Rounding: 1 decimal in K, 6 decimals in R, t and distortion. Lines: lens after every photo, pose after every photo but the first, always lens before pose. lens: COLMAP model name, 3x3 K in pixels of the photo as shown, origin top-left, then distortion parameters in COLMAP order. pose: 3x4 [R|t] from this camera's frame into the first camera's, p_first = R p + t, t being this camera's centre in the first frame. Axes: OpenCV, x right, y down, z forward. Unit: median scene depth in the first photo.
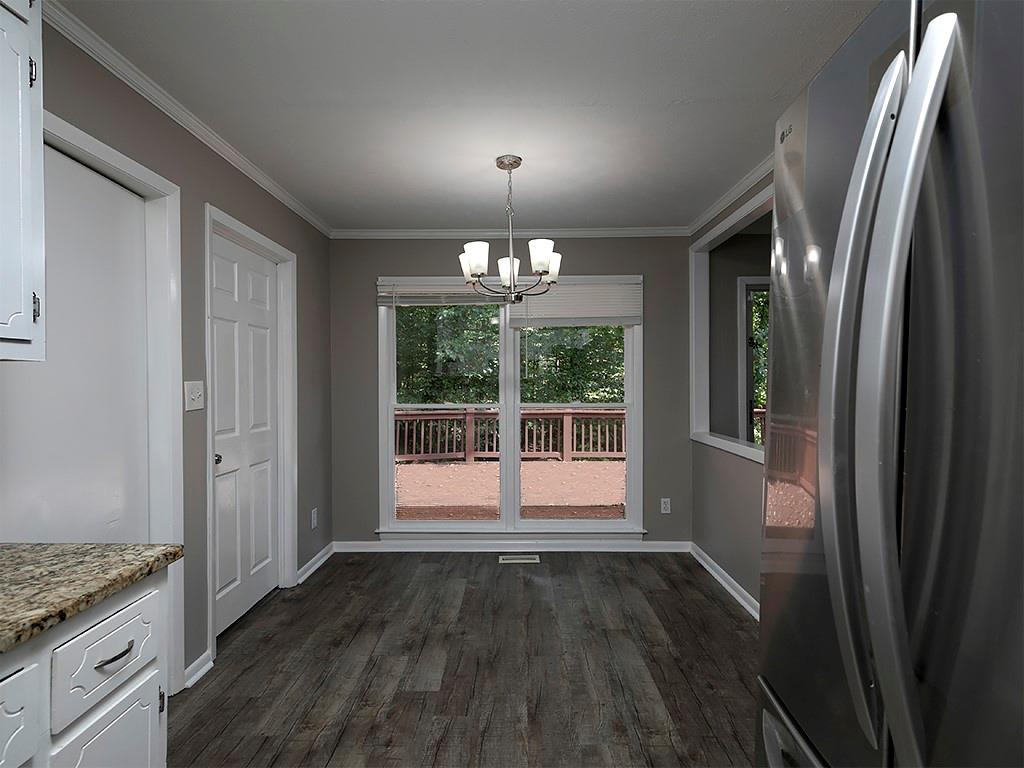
lens RADIAL K [[511.7, 0, 512.0], [0, 511.7, 384.0], [0, 0, 1]] dist [0.000612, 0.000223]
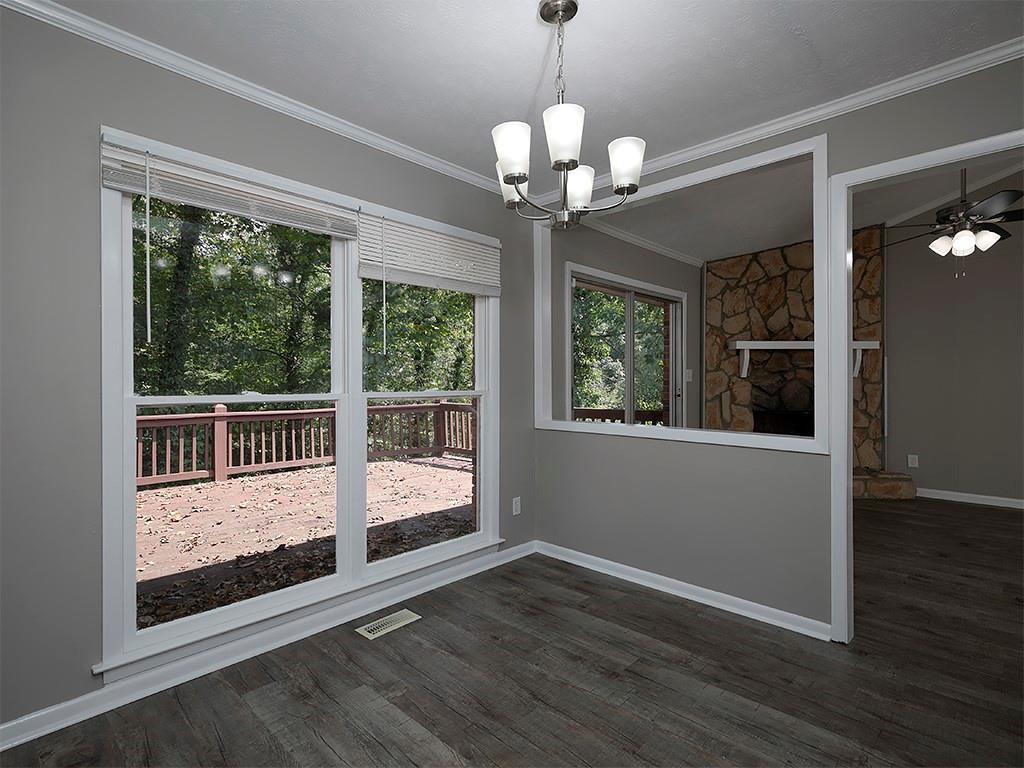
lens RADIAL K [[512.6, 0, 512.0], [0, 512.6, 384.0], [0, 0, 1]] dist [0.006860, 0.000513]
pose [[0.677667, 0.002484, 0.735365, -0.353819], [0.001630, 0.999987, -0.004880, 0.032124], [-0.735367, 0.004505, 0.677654, 0.407673]]
